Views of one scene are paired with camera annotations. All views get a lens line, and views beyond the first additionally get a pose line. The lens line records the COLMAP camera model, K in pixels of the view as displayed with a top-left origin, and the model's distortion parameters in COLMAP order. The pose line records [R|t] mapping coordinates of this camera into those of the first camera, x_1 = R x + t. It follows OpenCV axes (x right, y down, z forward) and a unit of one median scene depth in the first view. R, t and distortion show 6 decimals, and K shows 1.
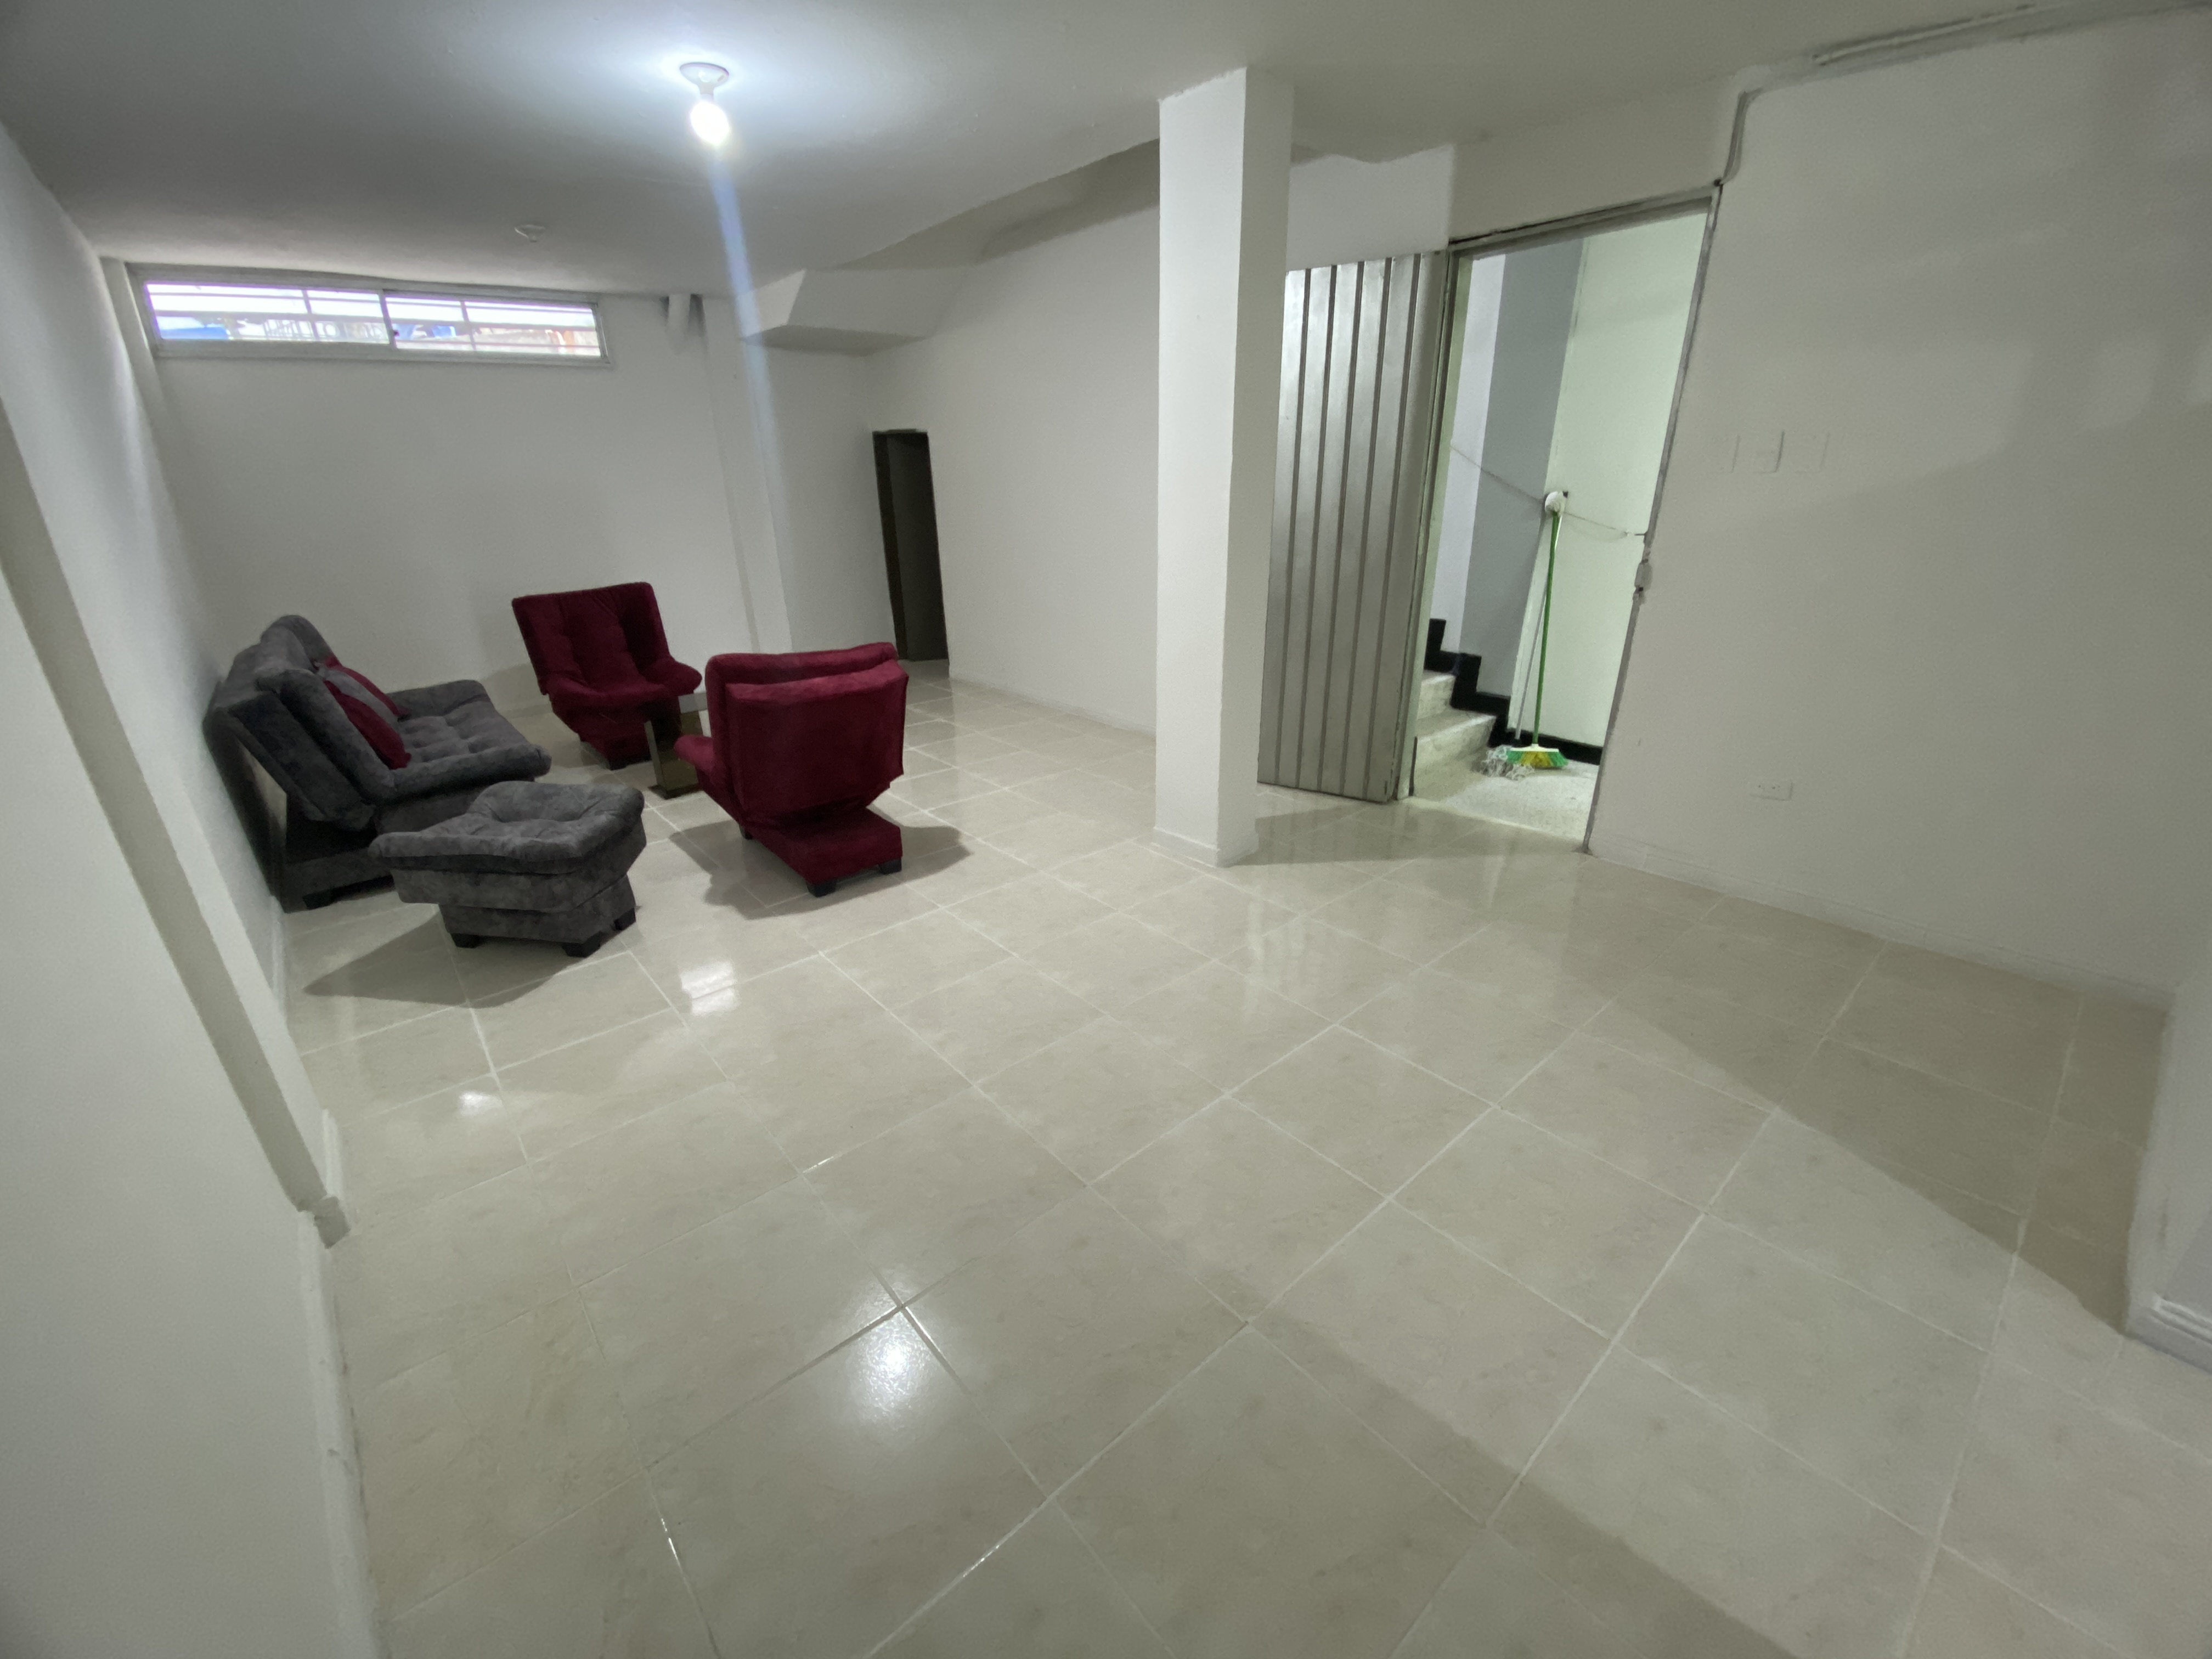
lens RADIAL K [[885.0, 0, 1114.6], [0, 885.0, 823.3], [0, 0, 1]] dist [0.025628, -0.020548]
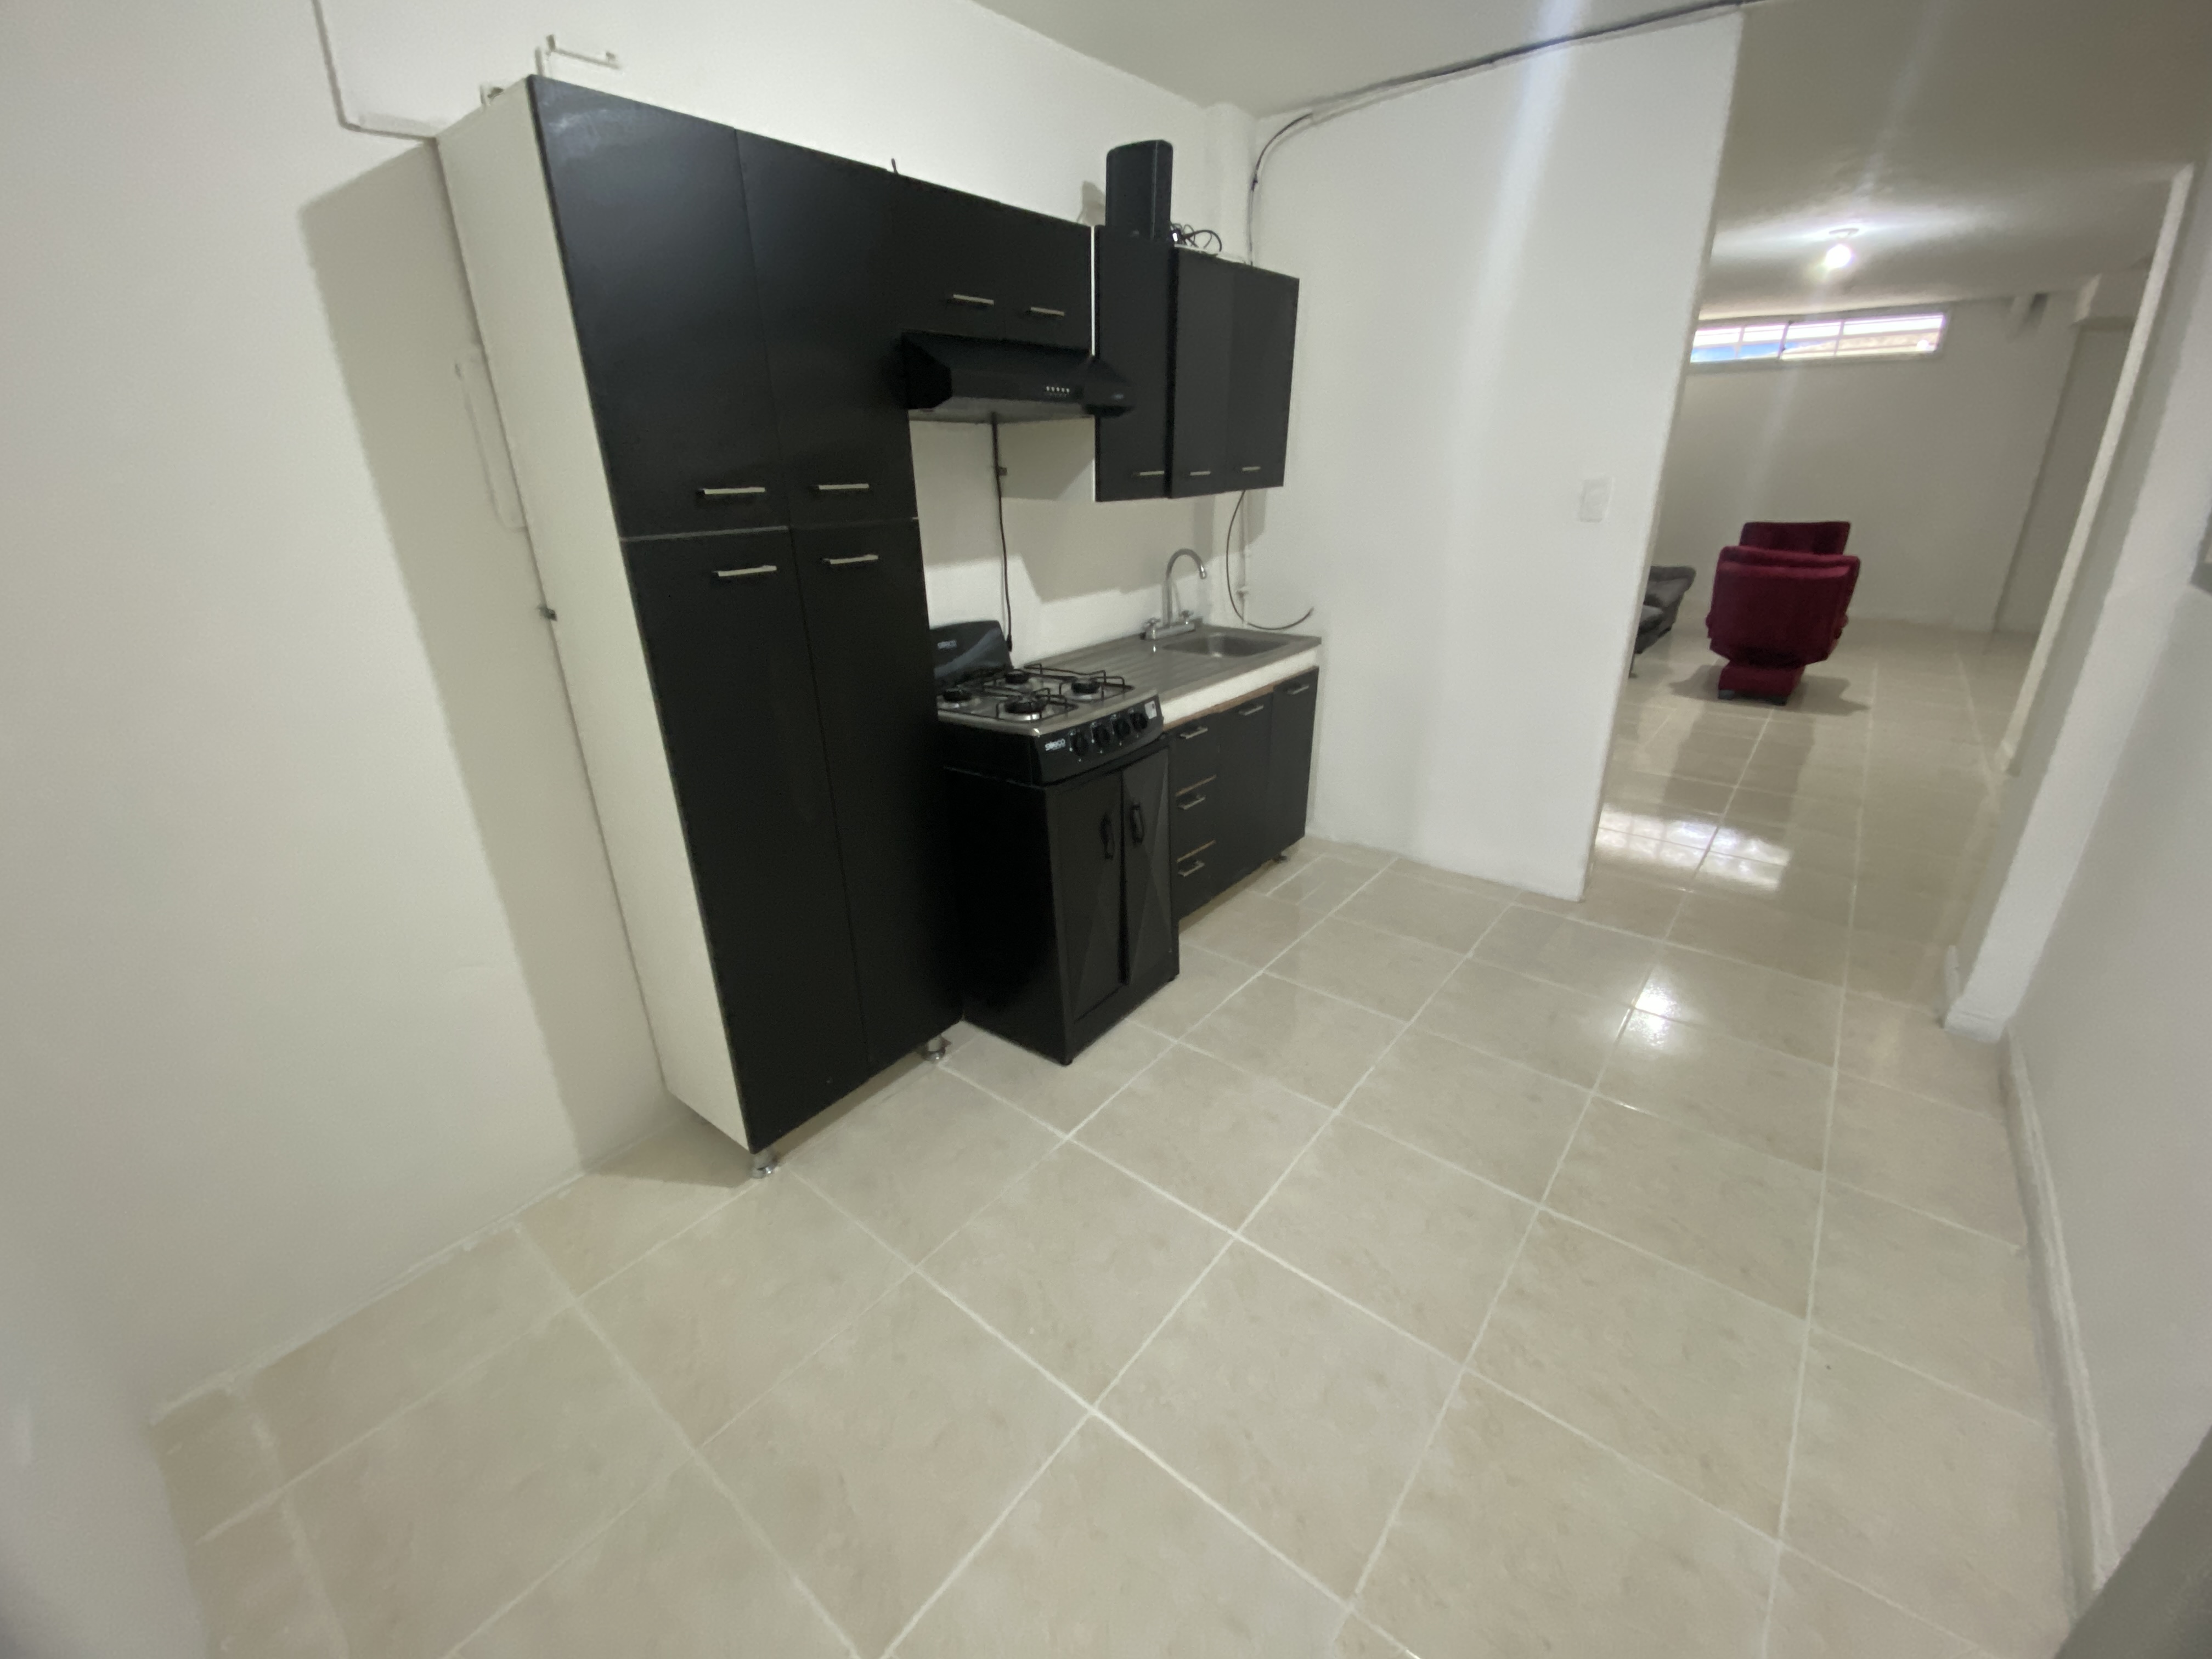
lens RADIAL K [[884.1, 0, 1096.1], [0, 884.1, 827.3], [0, 0, 1]] dist [0.022942, -0.021547]
pose [[0.160416, 0.390284, -0.906612, 0.747105], [-0.350303, 0.881227, 0.317374, 0.118511], [0.922797, 0.266677, 0.278080, -0.329086]]
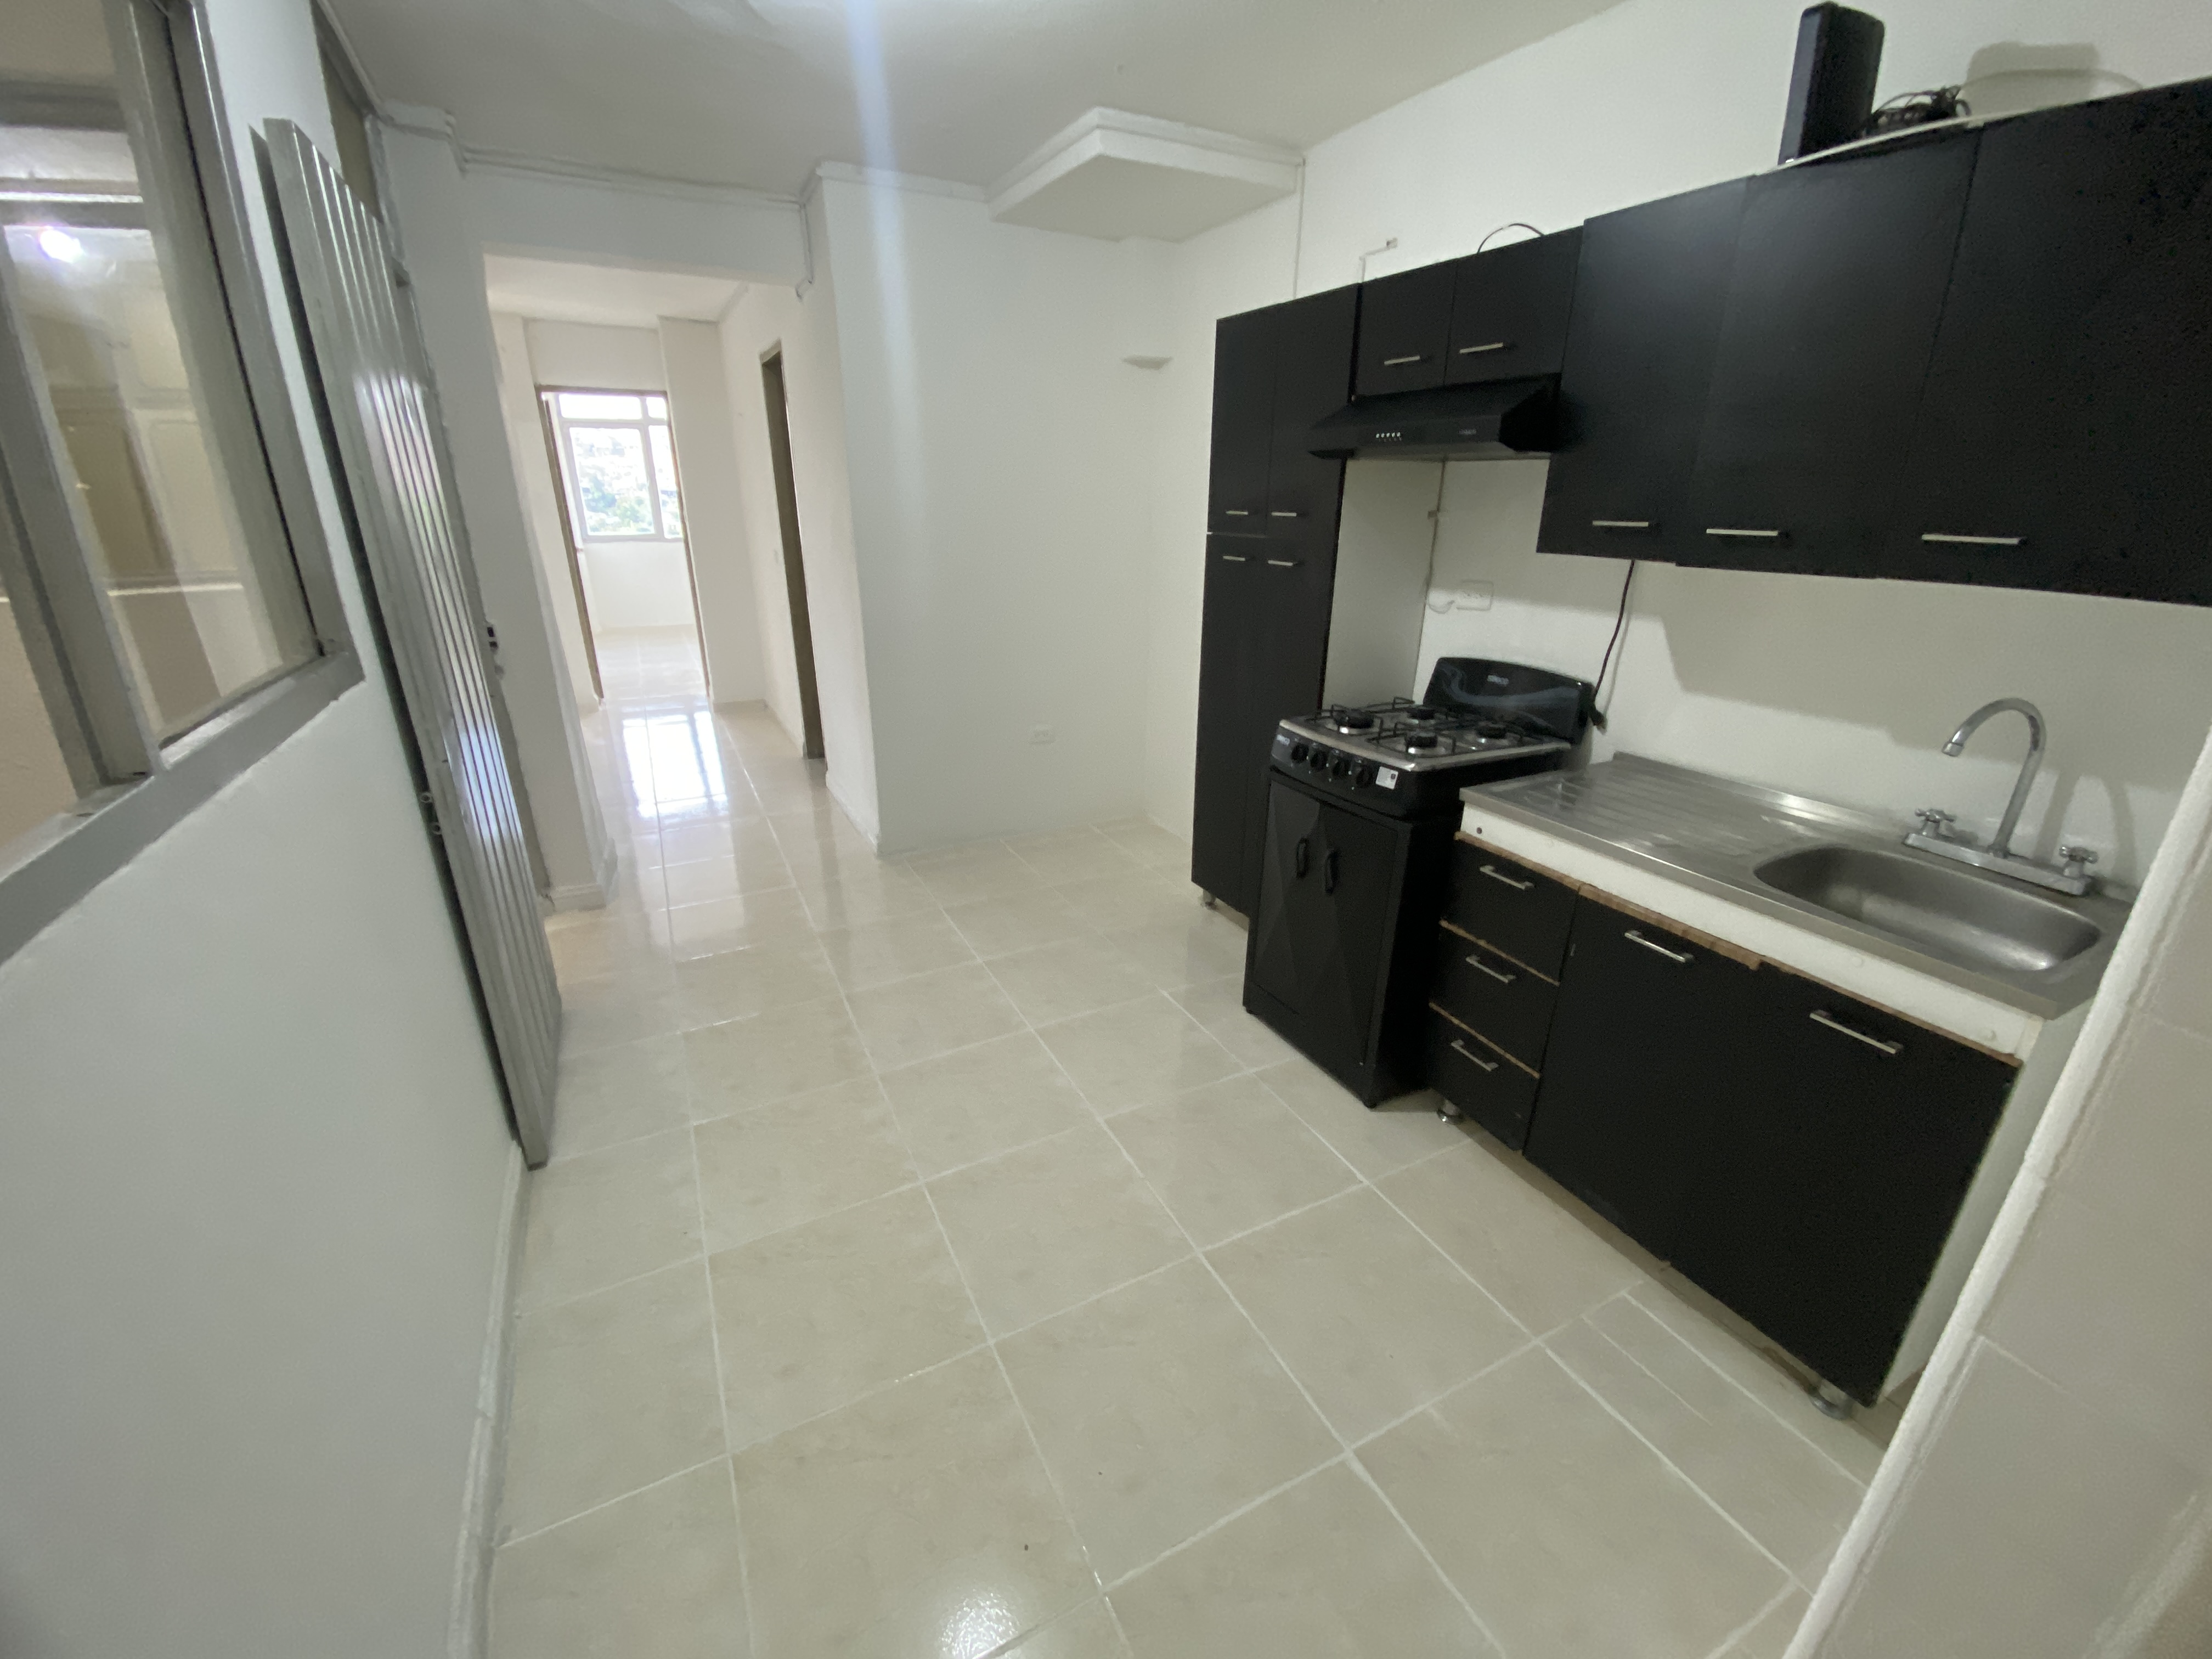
lens RADIAL K [[884.1, 0, 1096.1], [0, 884.1, 827.3], [0, 0, 1]] dist [0.022942, -0.021547]
pose [[-0.964898, -0.075987, 0.251392, 0.319700], [0.112780, 0.744581, 0.657936, -0.075802], [-0.237177, 0.663193, -0.709874, 0.167292]]
